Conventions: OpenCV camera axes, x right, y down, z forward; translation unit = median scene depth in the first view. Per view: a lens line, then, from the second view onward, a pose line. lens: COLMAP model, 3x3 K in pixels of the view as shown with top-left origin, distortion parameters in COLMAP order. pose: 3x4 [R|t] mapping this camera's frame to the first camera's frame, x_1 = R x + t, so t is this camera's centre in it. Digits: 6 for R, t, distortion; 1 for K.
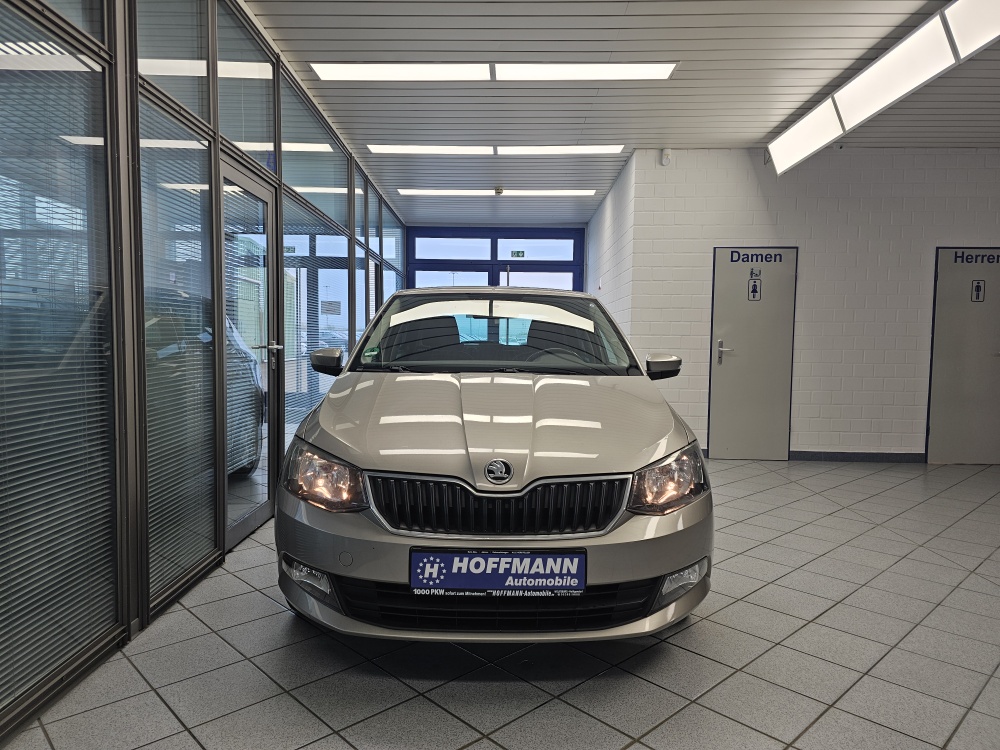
lens RADIAL K [[678.8, 0, 494.1], [0, 678.8, 376.6], [0, 0, 1]] dist [0.032527, -0.046680]
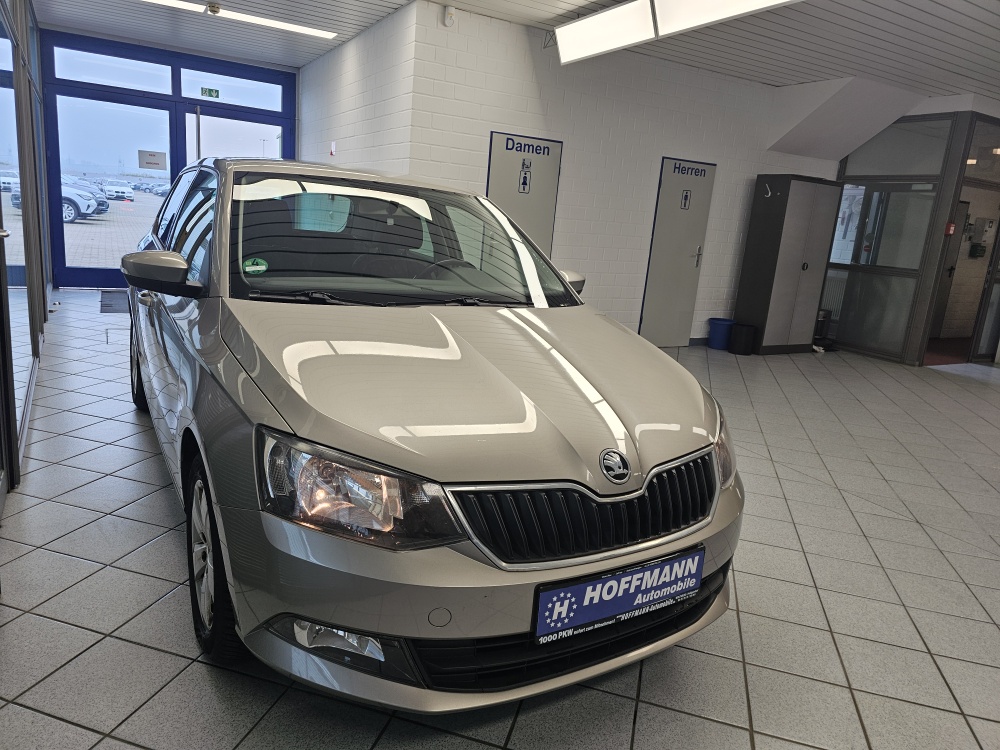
lens RADIAL K [[675.0, 0, 507.8], [0, 675.0, 365.9], [0, 0, 1]] dist [0.052258, -0.056104]
pose [[0.850219, -0.051887, 0.523866, -0.521246], [-0.048270, 0.983254, 0.175729, -0.110674], [-0.524212, -0.174695, 0.833477, 0.447072]]
